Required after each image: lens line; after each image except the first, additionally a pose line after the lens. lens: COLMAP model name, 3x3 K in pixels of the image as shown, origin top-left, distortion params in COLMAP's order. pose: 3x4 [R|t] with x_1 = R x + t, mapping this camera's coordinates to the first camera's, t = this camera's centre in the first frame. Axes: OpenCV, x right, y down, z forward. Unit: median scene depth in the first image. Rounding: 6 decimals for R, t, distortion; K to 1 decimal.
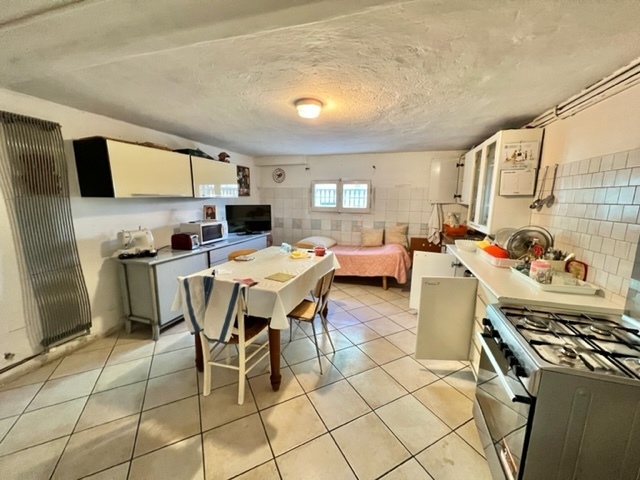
lens RADIAL K [[254.2, 0, 321.1], [0, 254.2, 240.8], [0, 0, 1]] dist [-0.002032, 0.000420]
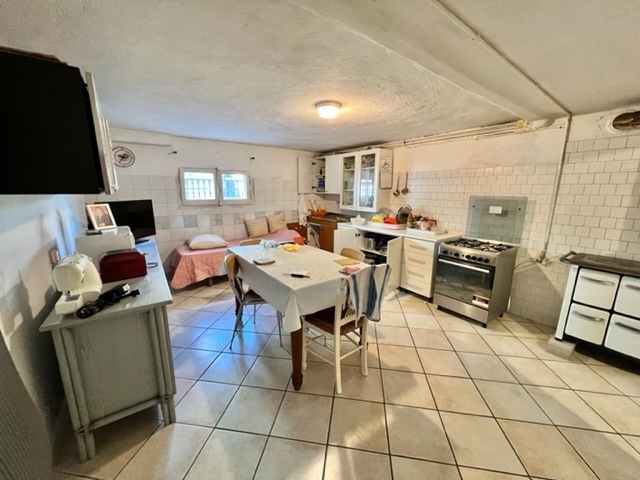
lens RADIAL K [[254.2, 0, 321.1], [0, 254.2, 240.8], [0, 0, 1]] dist [-0.002032, 0.000420]
pose [[0.591036, -0.165126, 0.789563, -0.970705], [0.132623, 0.985395, 0.106805, -0.074432], [-0.795668, 0.041589, 0.604304, 0.355025]]
